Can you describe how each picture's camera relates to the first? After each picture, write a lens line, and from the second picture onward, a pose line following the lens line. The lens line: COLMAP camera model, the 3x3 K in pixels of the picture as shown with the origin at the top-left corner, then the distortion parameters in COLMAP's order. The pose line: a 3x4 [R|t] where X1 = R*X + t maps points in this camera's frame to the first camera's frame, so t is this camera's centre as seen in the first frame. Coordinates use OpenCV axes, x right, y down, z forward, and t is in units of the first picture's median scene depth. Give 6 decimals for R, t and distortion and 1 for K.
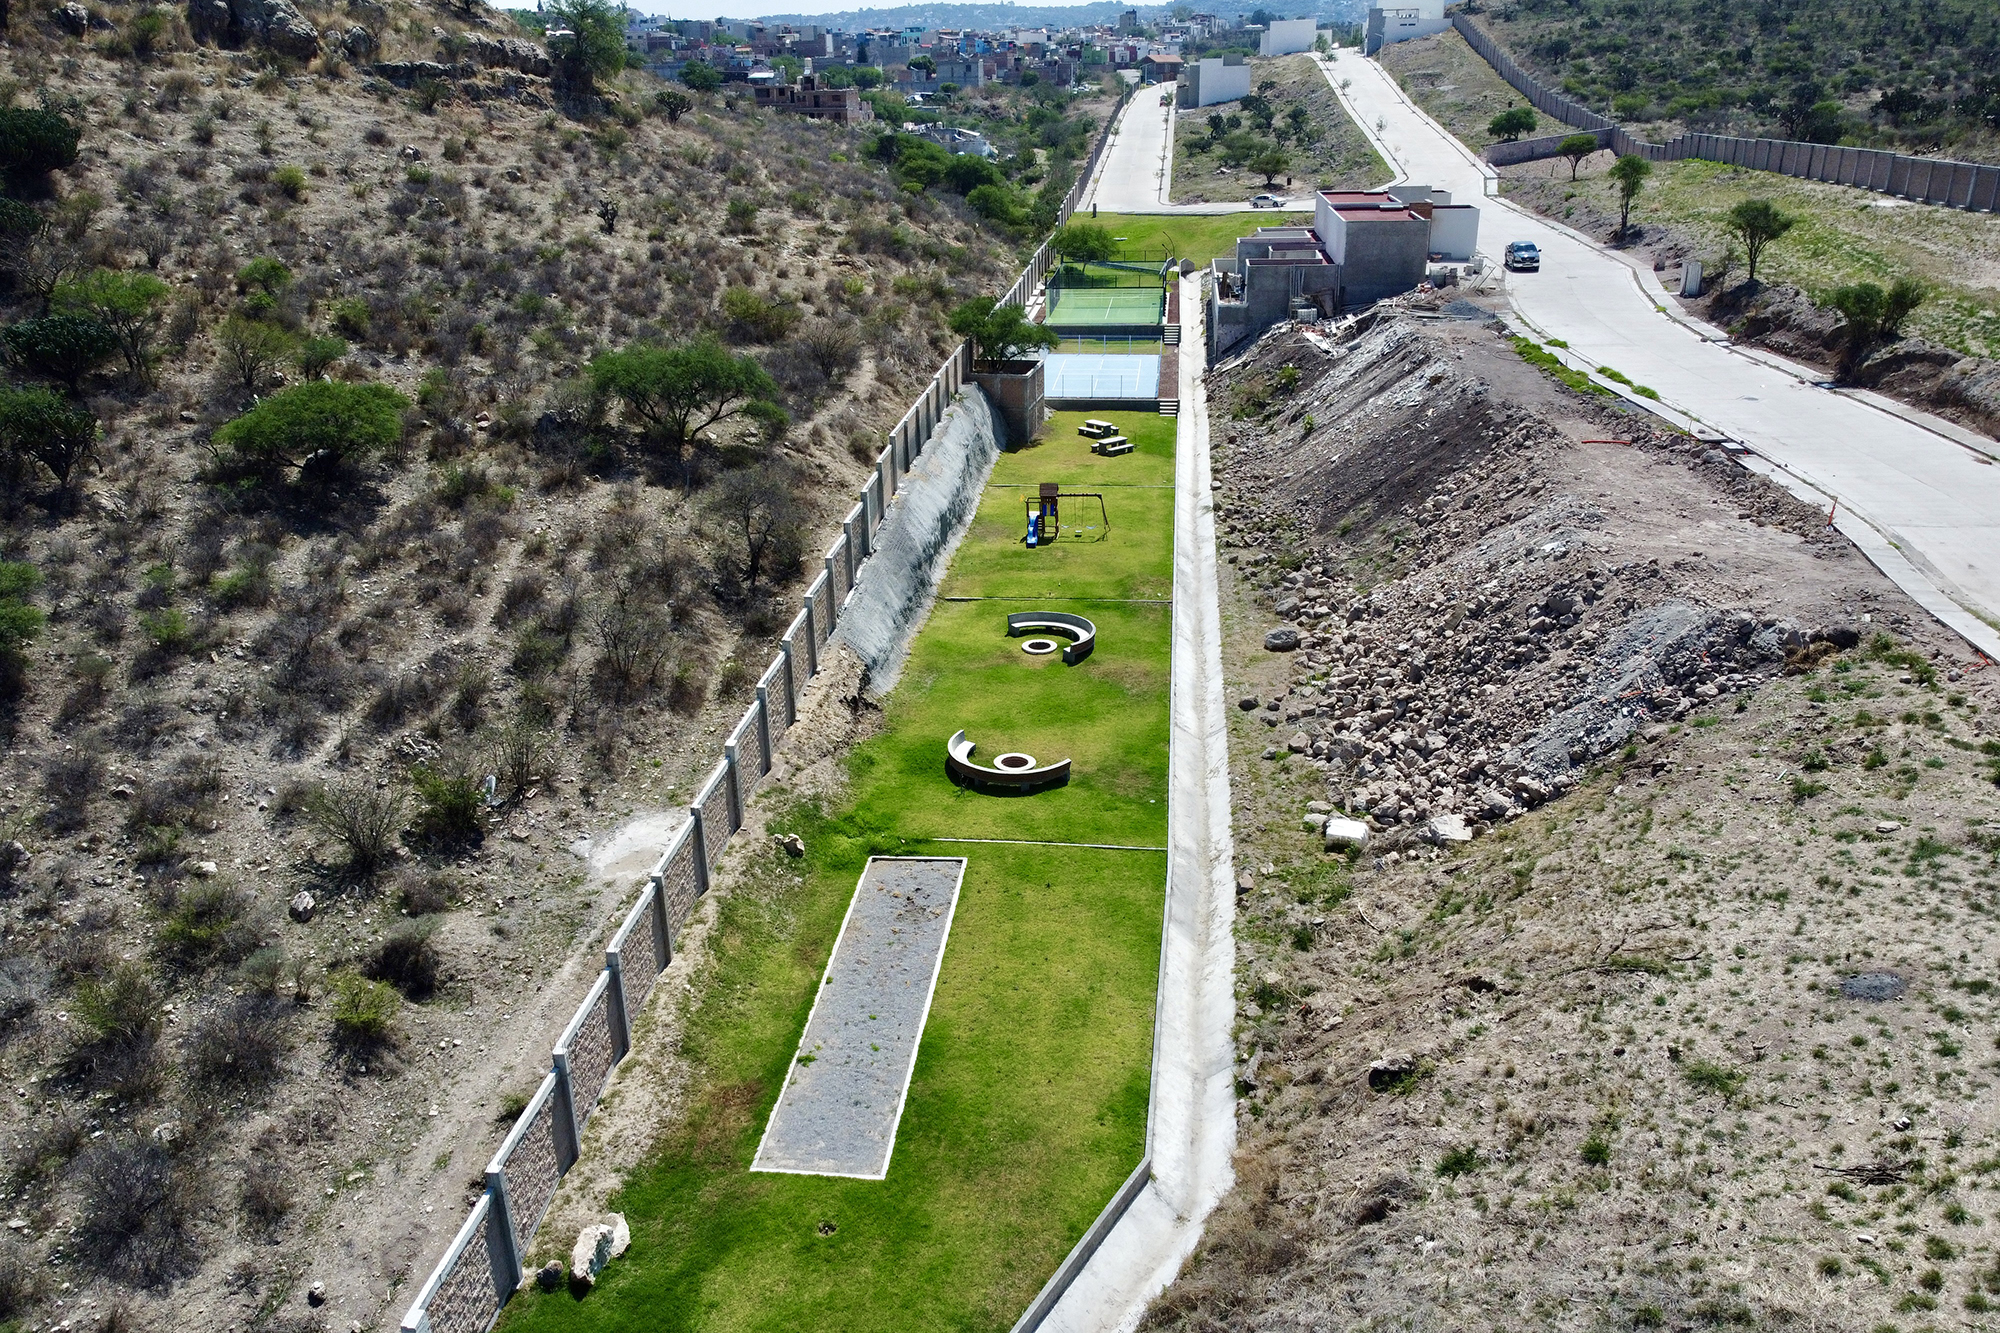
lens RADIAL K [[1512.1, 0, 974.8], [0, 1512.1, 659.1], [0, 0, 1]] dist [0.003678, -0.009543]
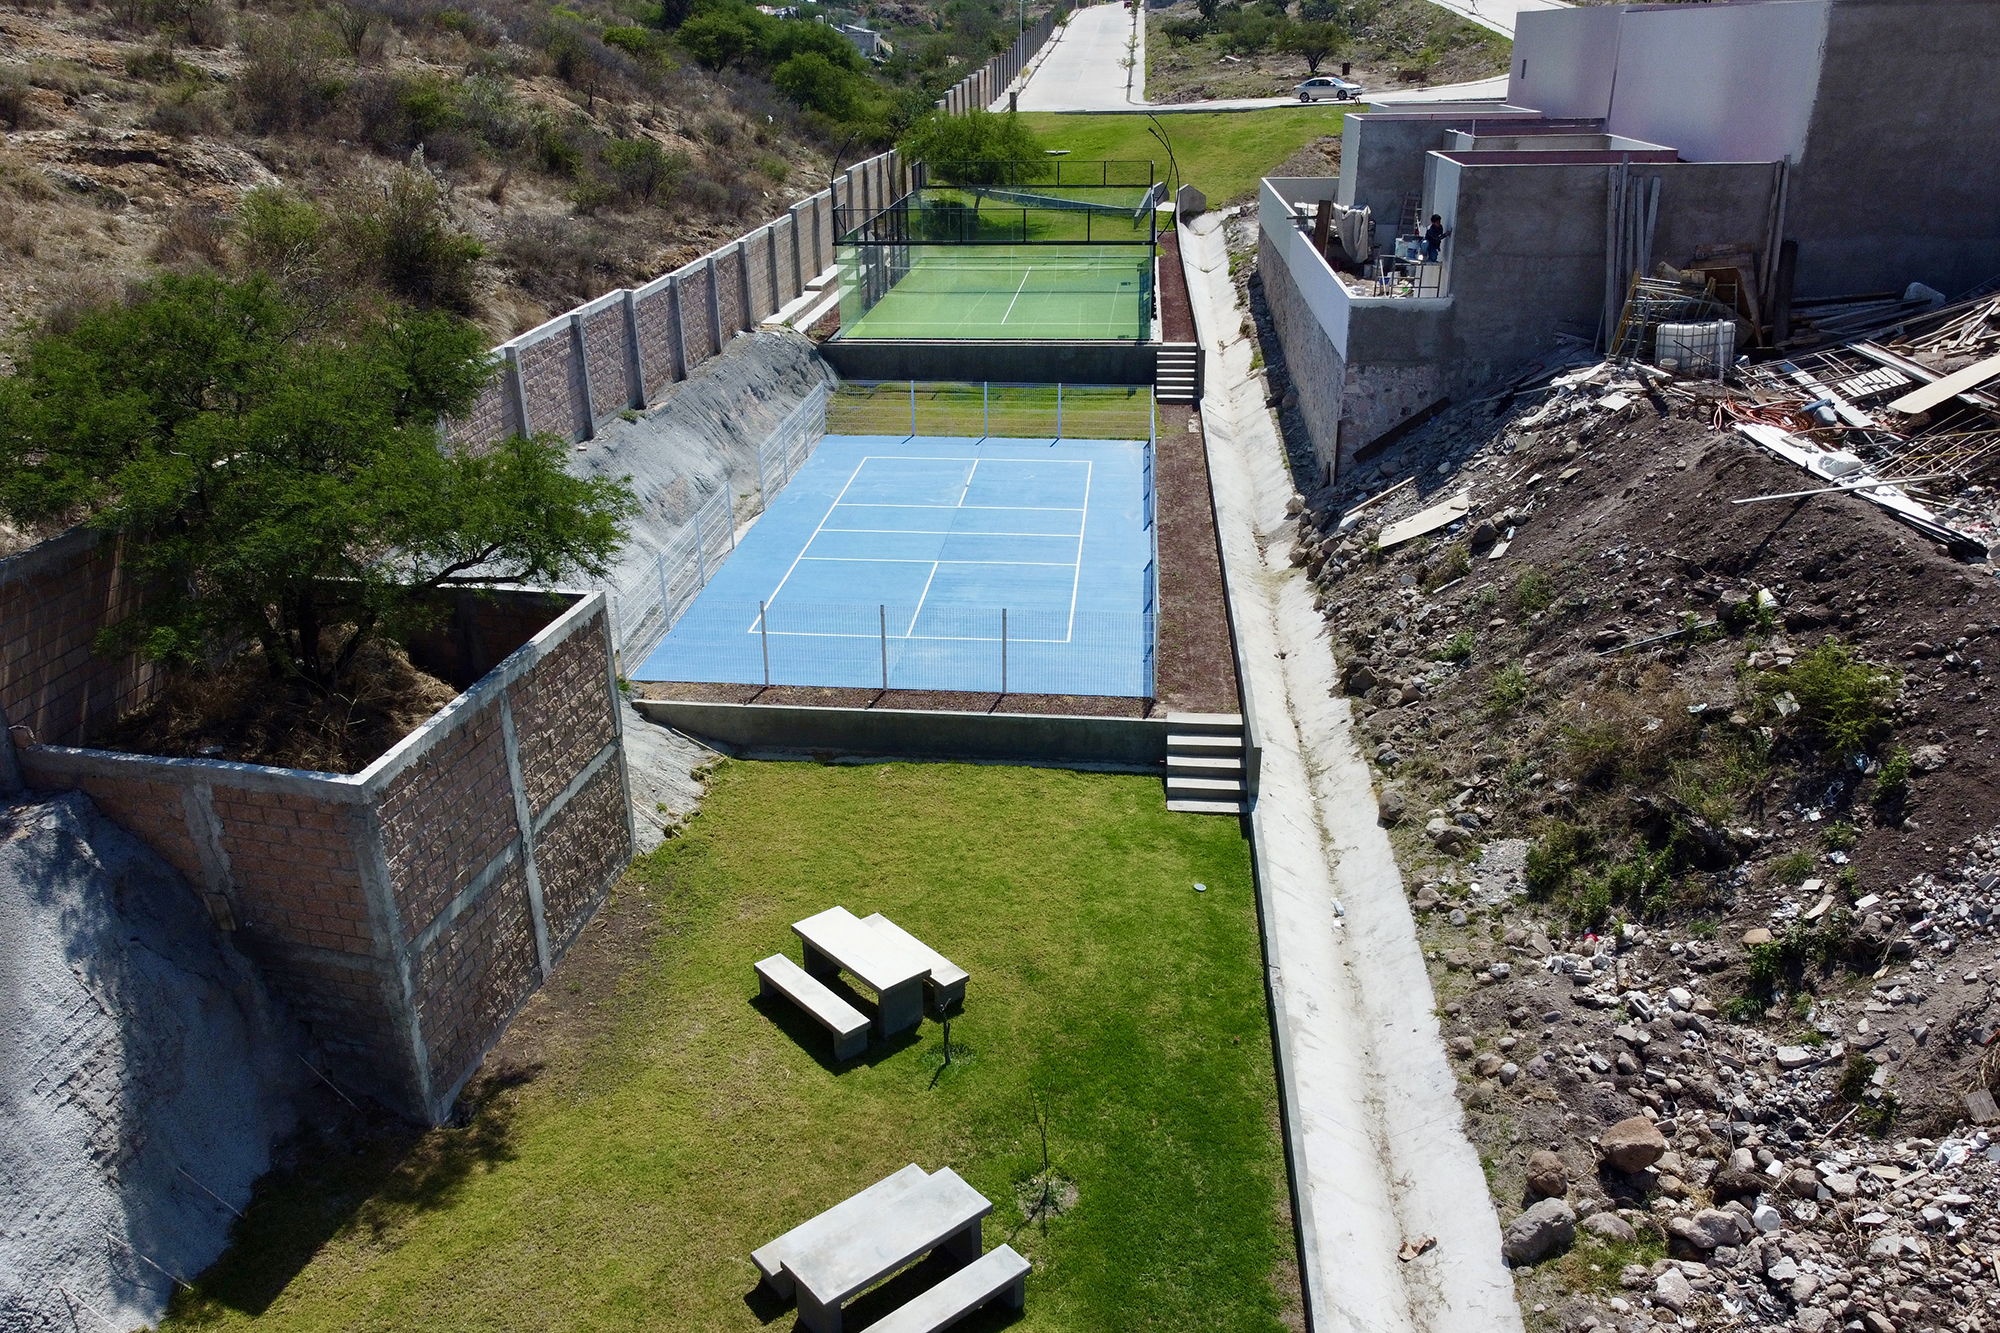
lens RADIAL K [[1595.5, 0, 1000.3], [0, 1595.5, 704.6], [0, 0, 1]] dist [-0.002811, -0.008058]
pose [[0.998988, -0.008469, 0.044162, 0.094964], [0.006842, 0.999297, 0.036867, -0.202312], [-0.044443, -0.036528, 0.998344, 0.834108]]
